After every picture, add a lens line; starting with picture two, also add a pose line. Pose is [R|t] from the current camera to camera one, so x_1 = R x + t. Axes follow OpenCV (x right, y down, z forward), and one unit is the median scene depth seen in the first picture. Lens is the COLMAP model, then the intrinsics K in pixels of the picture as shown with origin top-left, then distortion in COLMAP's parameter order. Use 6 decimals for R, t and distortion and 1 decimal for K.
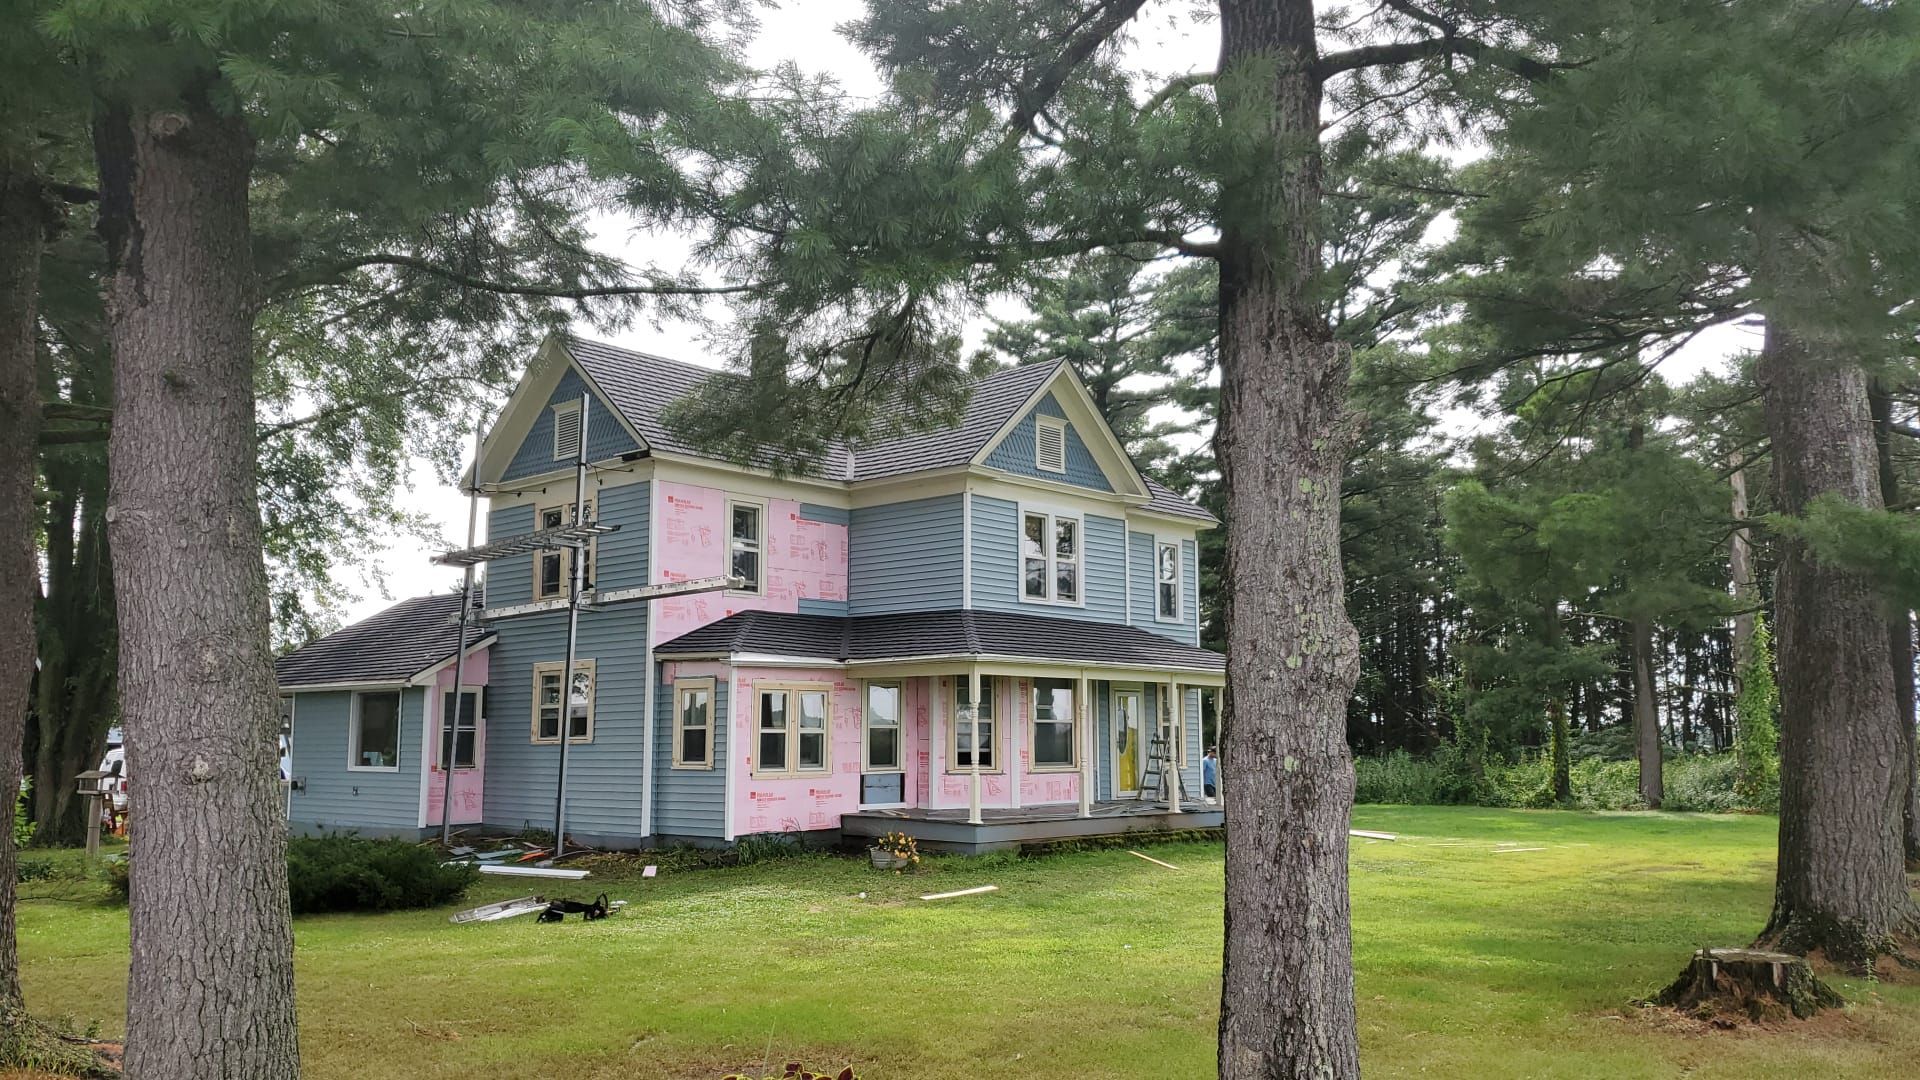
lens RADIAL K [[1459.3, 0, 968.7], [0, 1459.3, 526.4], [0, 0, 1]] dist [0.012264, -0.007152]
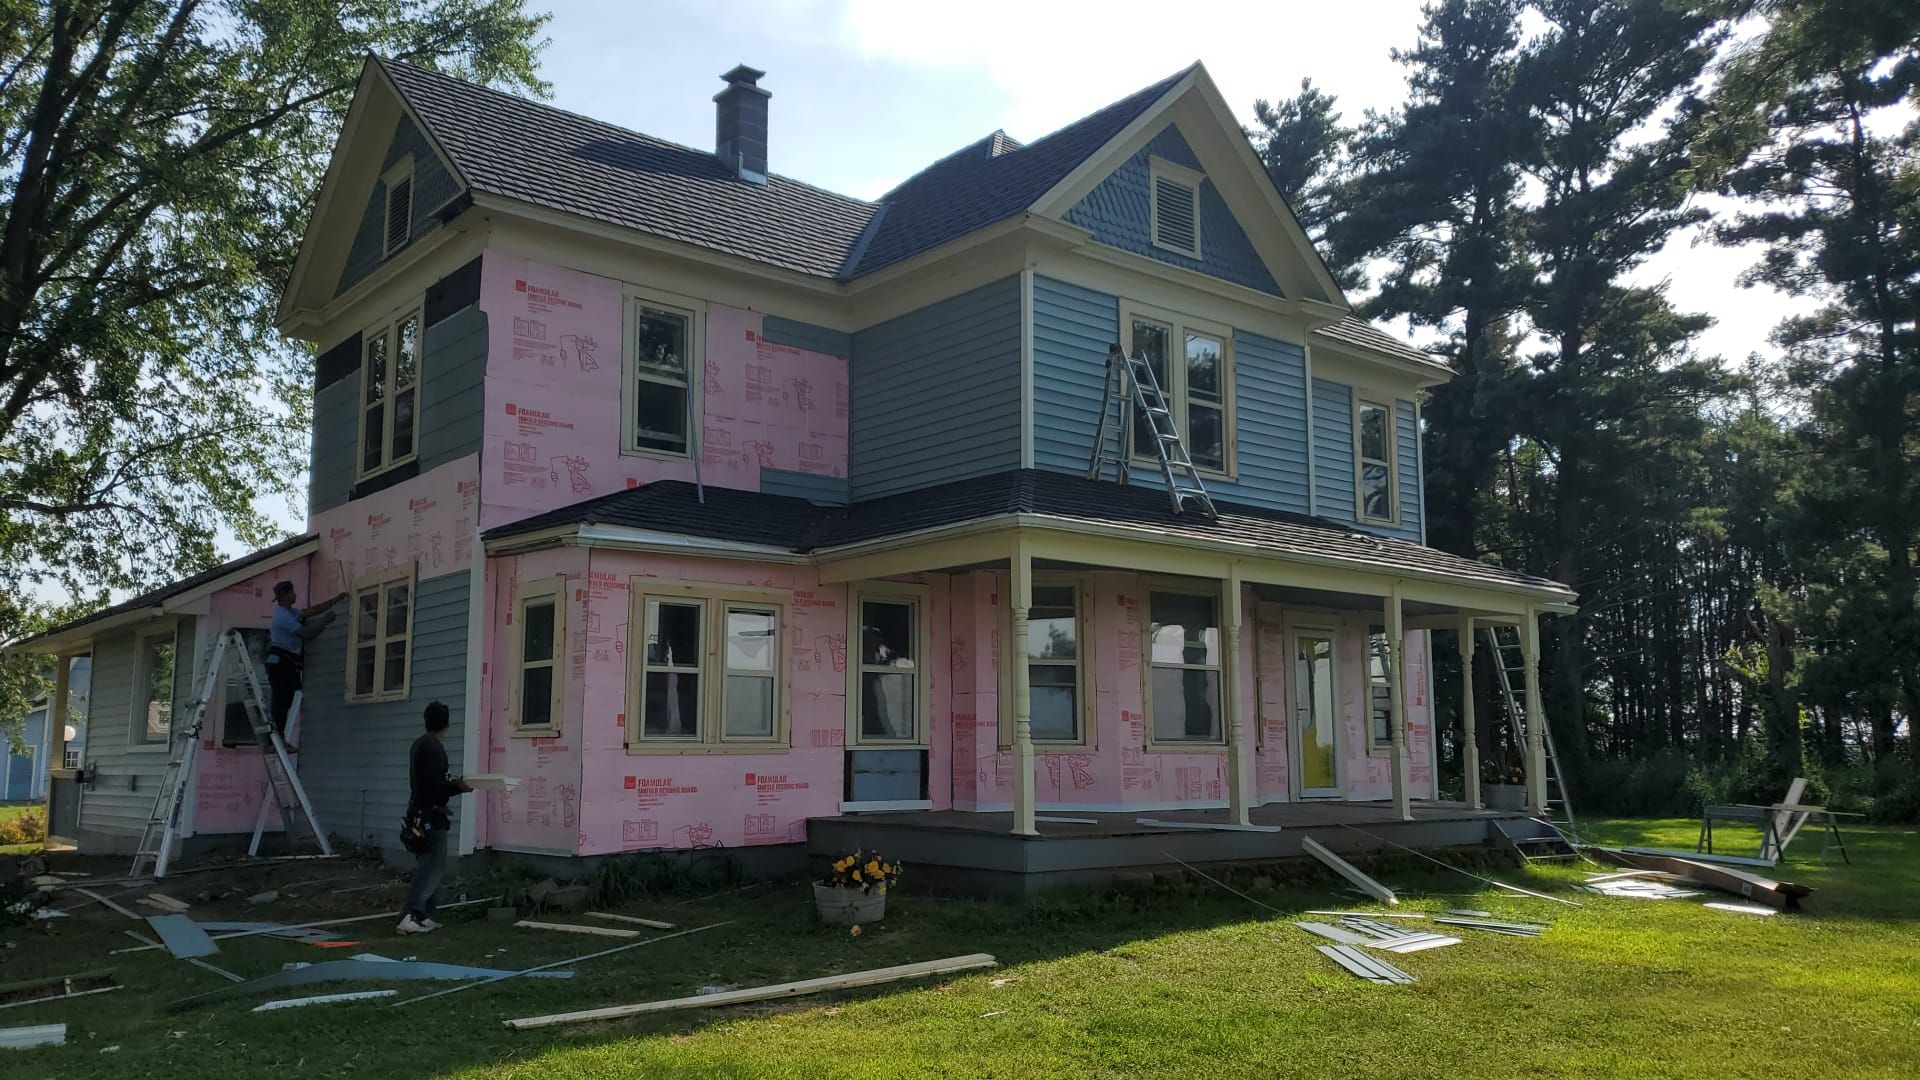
lens RADIAL K [[1459.3, 0, 941.6], [0, 1459.3, 552.8], [0, 0, 1]] dist [0.012264, -0.007152]
pose [[0.990952, -0.014546, -0.133423, 0.040952], [0.016139, 0.999811, 0.010868, 0.081404], [0.133240, -0.012923, 0.991000, 0.409358]]
